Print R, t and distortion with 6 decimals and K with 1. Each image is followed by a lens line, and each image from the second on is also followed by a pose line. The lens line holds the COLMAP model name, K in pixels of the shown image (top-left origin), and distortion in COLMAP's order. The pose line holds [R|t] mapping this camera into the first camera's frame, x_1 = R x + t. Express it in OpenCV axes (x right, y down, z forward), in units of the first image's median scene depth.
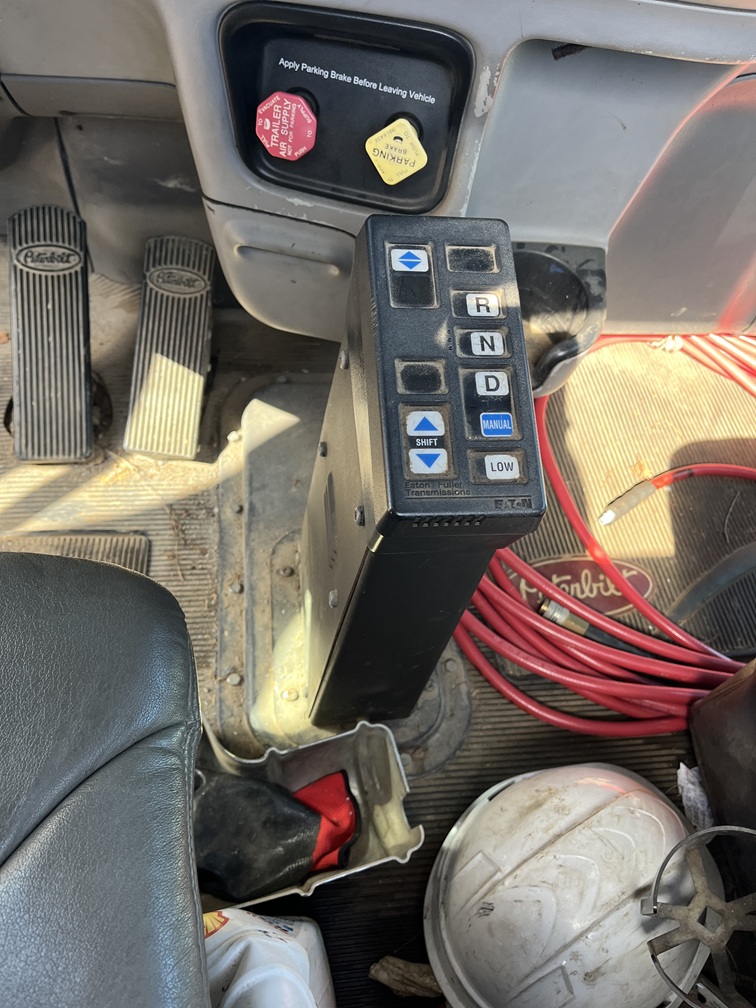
lens RADIAL K [[768.6, 0, 403.2], [0, 768.6, 500.9], [0, 0, 1]] dist [0.055779, -0.083380]
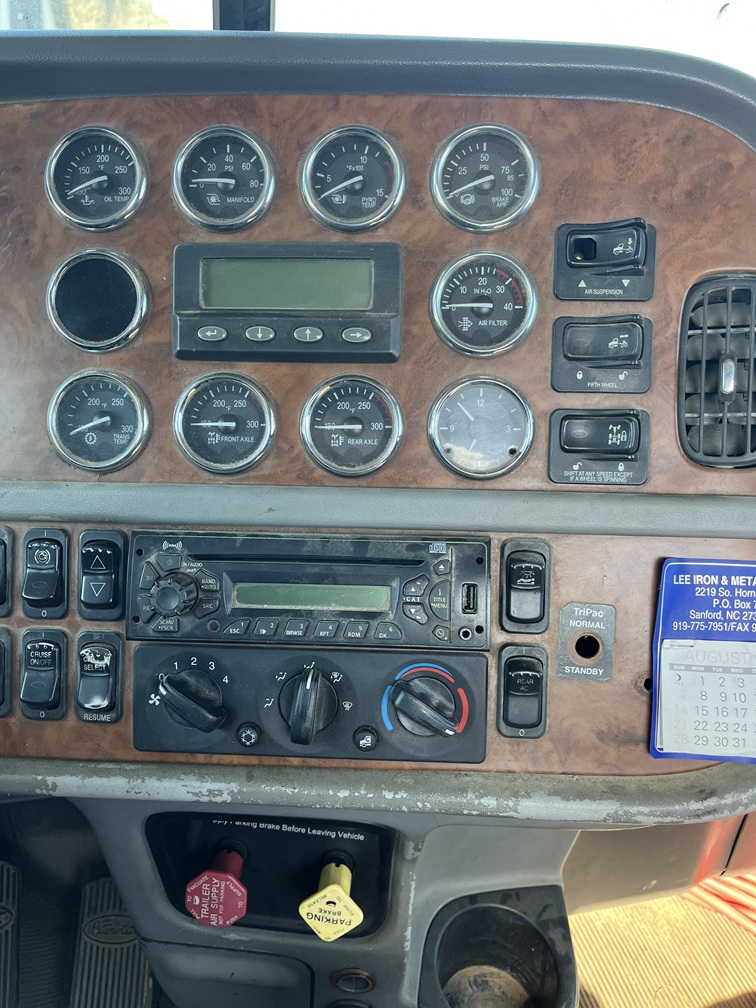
lens RADIAL K [[768.6, 0, 377.2], [0, 768.6, 500.1], [0, 0, 1]] dist [0.055779, -0.083380]
pose [[0.991829, -0.118584, 0.047039, 0.063202], [0.126967, 0.881691, -0.454423, -0.448950], [0.012413, 0.456683, 0.889543, -0.095732]]
